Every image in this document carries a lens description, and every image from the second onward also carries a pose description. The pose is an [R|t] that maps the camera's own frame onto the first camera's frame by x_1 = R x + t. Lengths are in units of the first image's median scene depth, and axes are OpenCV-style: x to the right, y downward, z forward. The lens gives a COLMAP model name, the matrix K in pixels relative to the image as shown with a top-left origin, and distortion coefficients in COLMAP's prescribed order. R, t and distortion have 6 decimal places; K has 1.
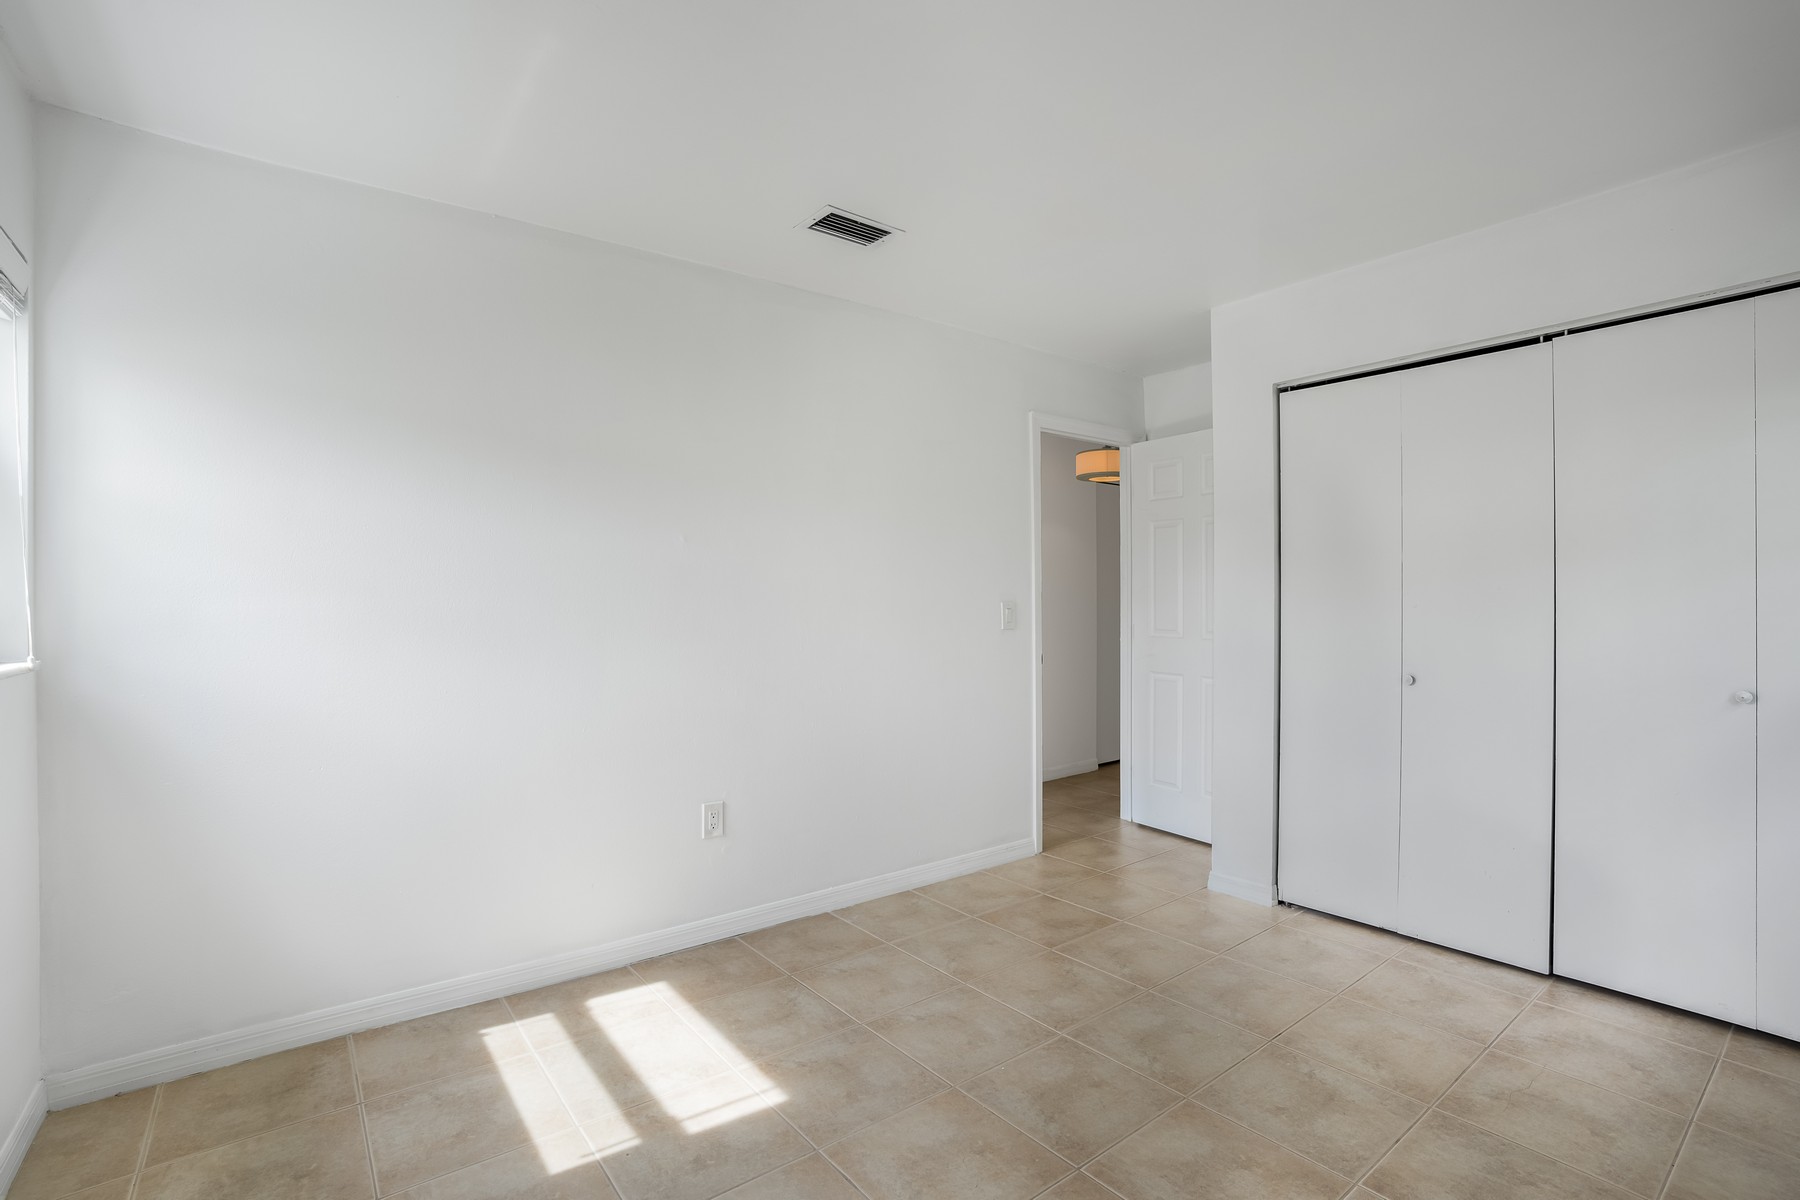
lens RADIAL K [[817.1, 0, 900.7], [0, 817.1, 597.0], [0, 0, 1]] dist [-0.024820, 0.004242]
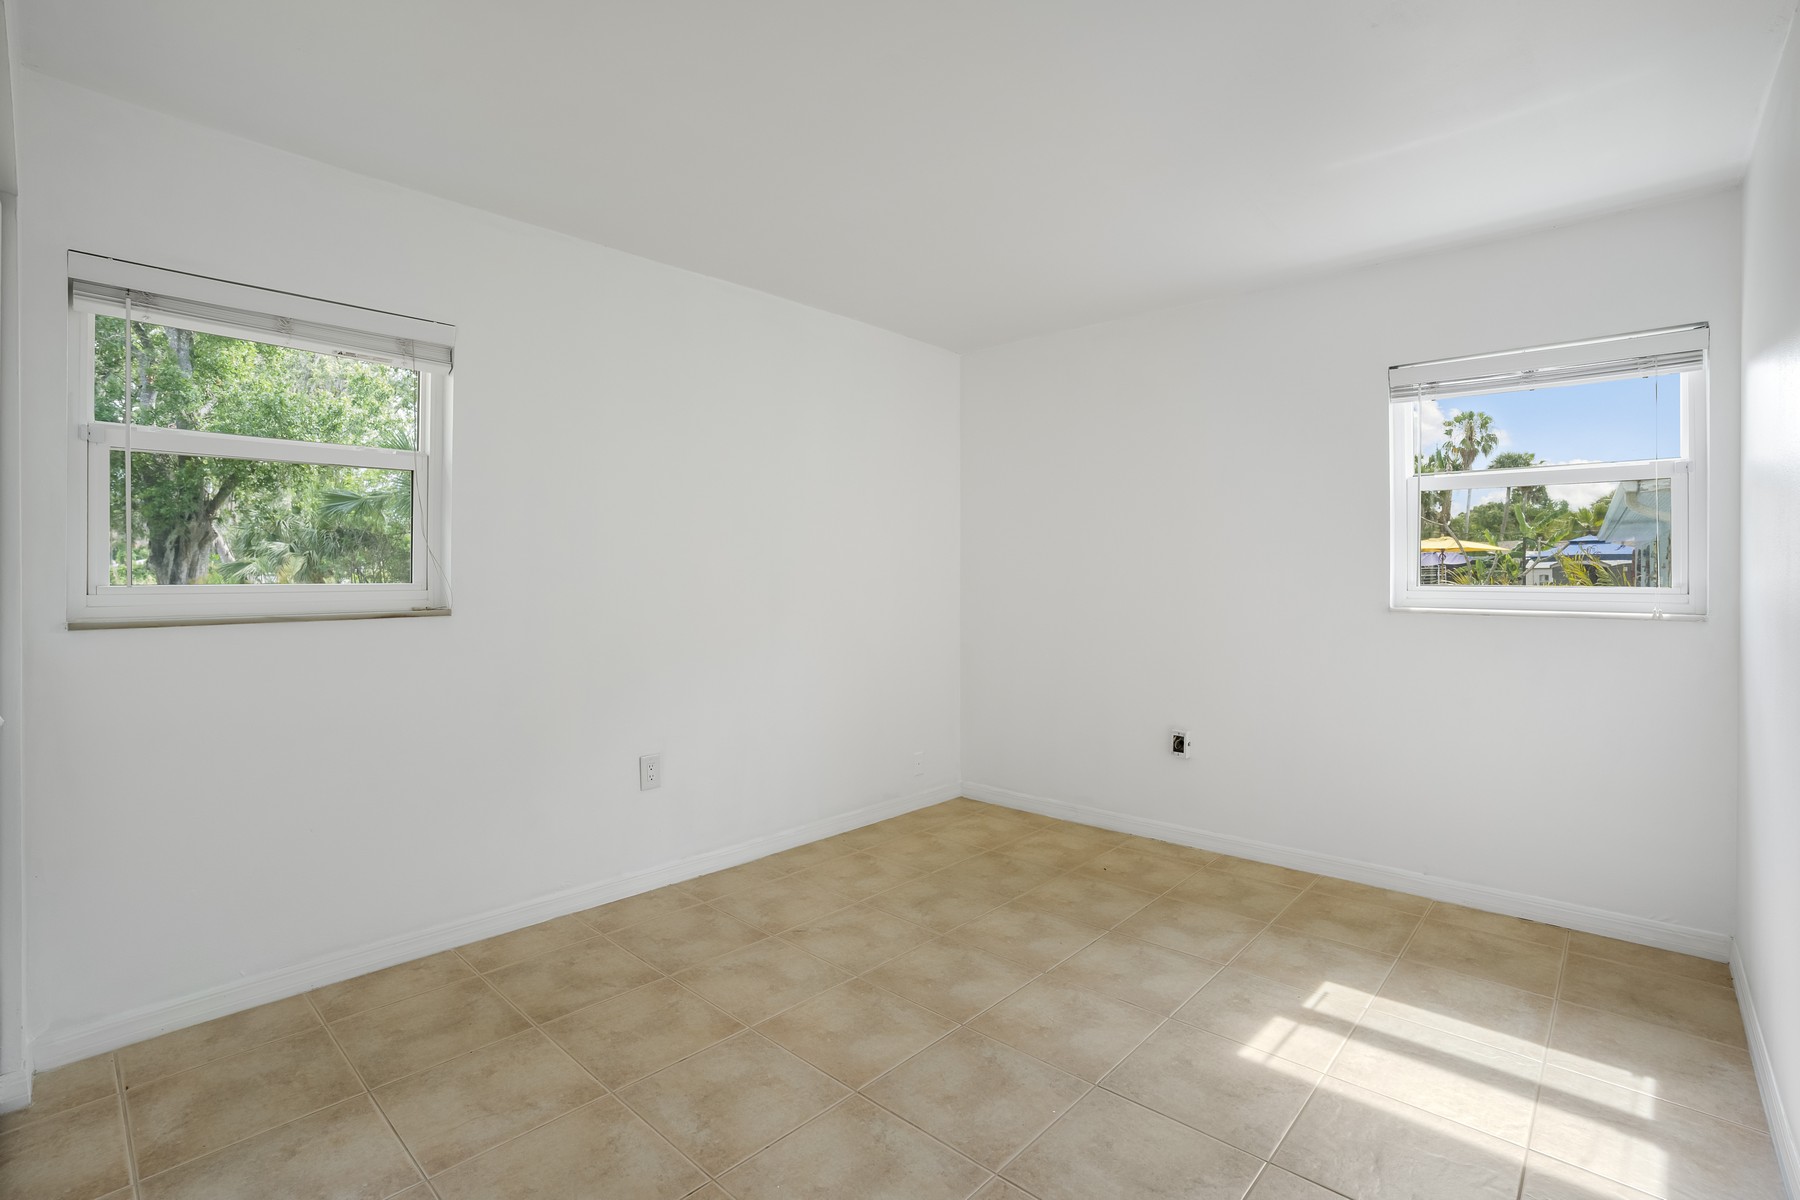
lens RADIAL K [[817.1, 0, 898.9], [0, 817.1, 585.7], [0, 0, 1]] dist [-0.024820, 0.004242]
pose [[-0.985540, 0.004323, -0.169387, 0.461844], [0.001714, 0.999878, 0.015546, 0.004027], [0.169433, 0.015031, -0.985427, 1.932937]]
